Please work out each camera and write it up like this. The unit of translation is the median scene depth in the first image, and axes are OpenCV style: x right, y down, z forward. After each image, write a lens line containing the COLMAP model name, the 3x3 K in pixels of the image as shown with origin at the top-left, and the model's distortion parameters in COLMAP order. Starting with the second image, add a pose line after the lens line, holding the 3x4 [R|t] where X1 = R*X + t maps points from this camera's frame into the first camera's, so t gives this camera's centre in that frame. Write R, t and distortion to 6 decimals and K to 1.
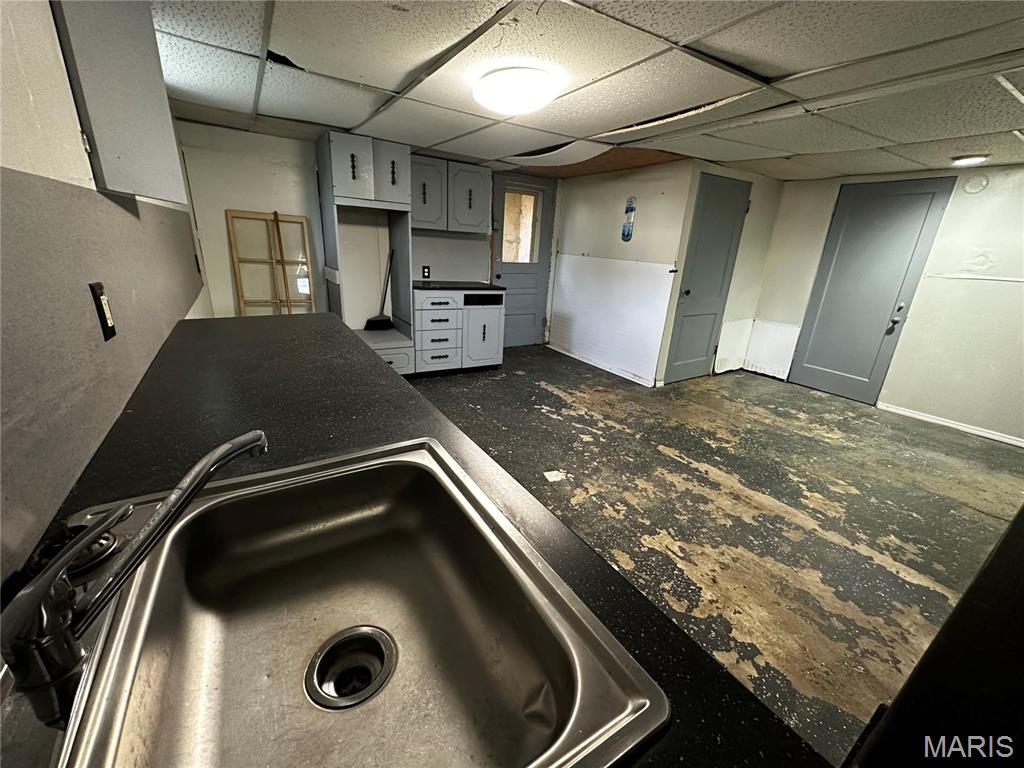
lens RADIAL K [[410.5, 0, 511.5], [0, 410.5, 384.9], [0, 0, 1]] dist [-0.001070, -0.000172]
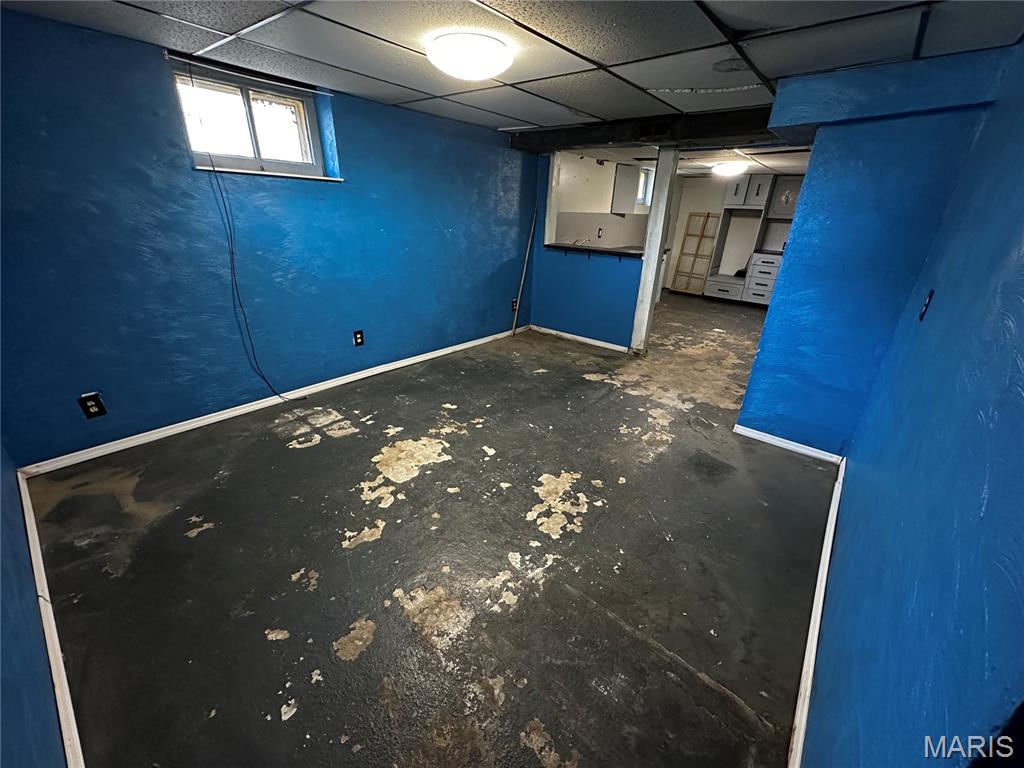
lens RADIAL K [[410.5, 0, 513.4], [0, 410.5, 385.4], [0, 0, 1]] dist [-0.001070, -0.000172]
pose [[0.316628, 0.336167, -0.886983, 2.147440], [-0.327088, 0.916434, 0.230568, 0.409165], [0.890371, 0.217117, 0.400125, -0.945599]]
